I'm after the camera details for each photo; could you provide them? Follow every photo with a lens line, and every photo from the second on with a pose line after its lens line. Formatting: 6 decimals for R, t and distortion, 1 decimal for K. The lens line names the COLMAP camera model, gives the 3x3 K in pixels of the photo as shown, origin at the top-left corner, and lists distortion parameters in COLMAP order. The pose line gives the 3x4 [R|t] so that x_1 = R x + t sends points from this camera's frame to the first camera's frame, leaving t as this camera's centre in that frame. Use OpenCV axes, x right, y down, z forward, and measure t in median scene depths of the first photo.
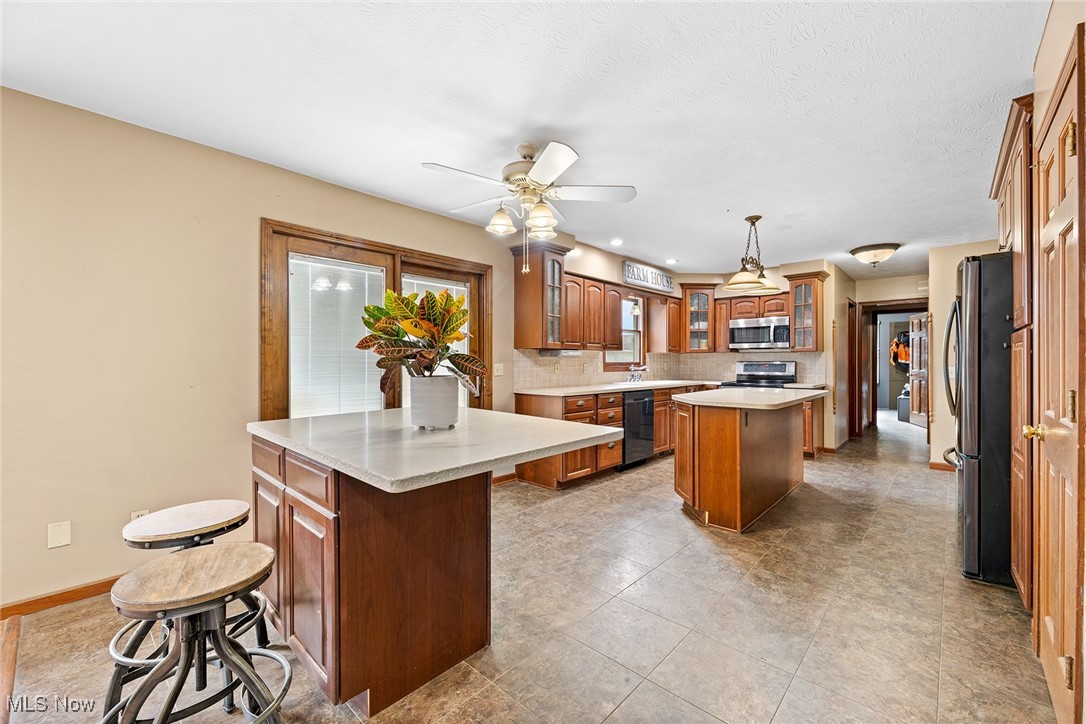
lens RADIAL K [[445.0, 0, 548.7], [0, 445.0, 361.3], [0, 0, 1]] dist [0.005233, -0.002135]
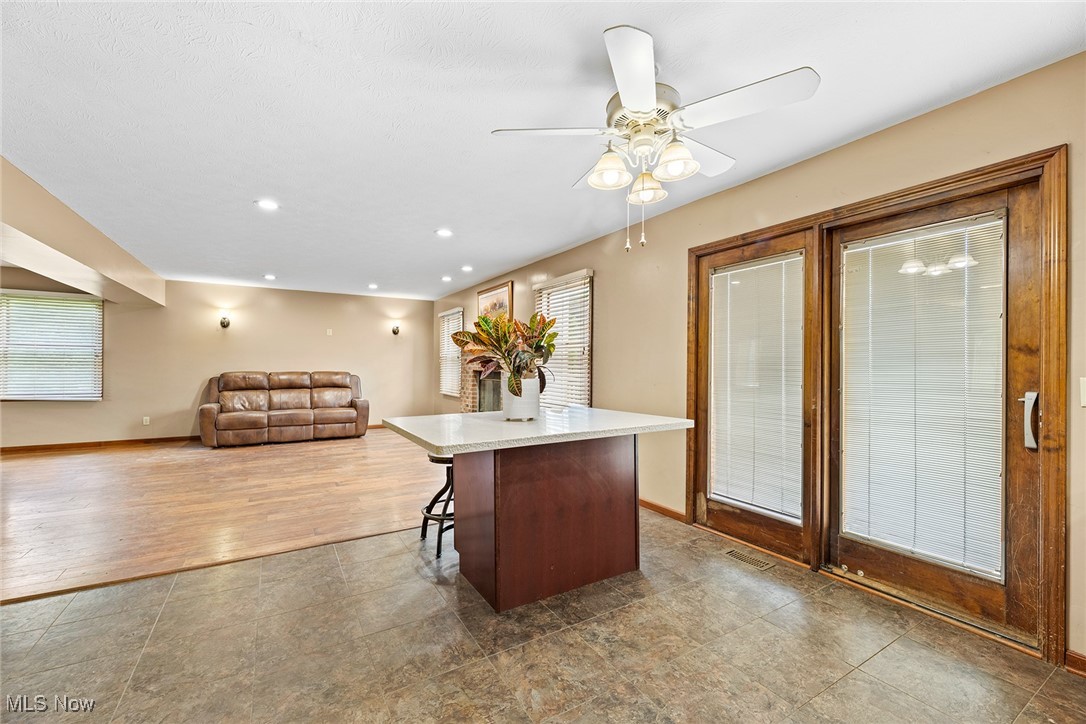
lens RADIAL K [[445.0, 0, 539.1], [0, 445.0, 366.9], [0, 0, 1]] dist [0.005233, -0.002135]
pose [[-0.297395, 0.001024, -0.954754, 0.342142], [-0.002876, 0.999994, 0.001968, -0.002439], [0.954750, 0.003332, -0.297390, 0.528063]]
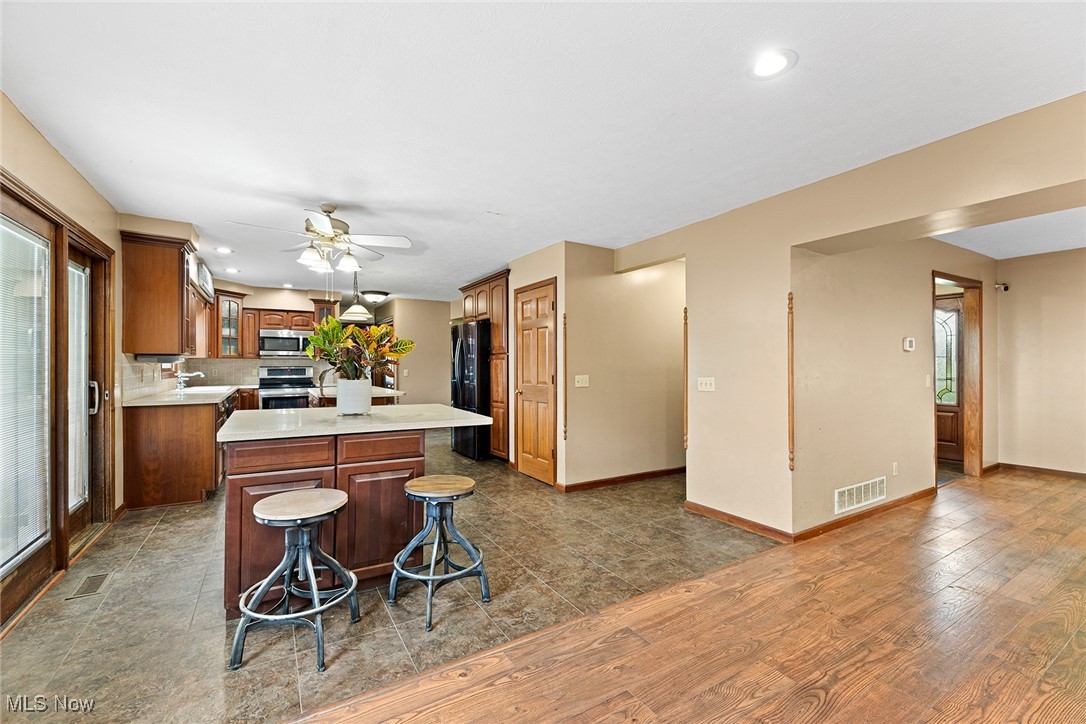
lens RADIAL K [[445.0, 0, 543.5], [0, 445.0, 363.7], [0, 0, 1]] dist [0.005233, -0.002135]
pose [[0.280096, 0.004000, 0.959964, -0.561010], [-0.003584, 0.999989, -0.003121, -0.007657], [-0.959965, -0.002566, 0.280107, 0.014916]]
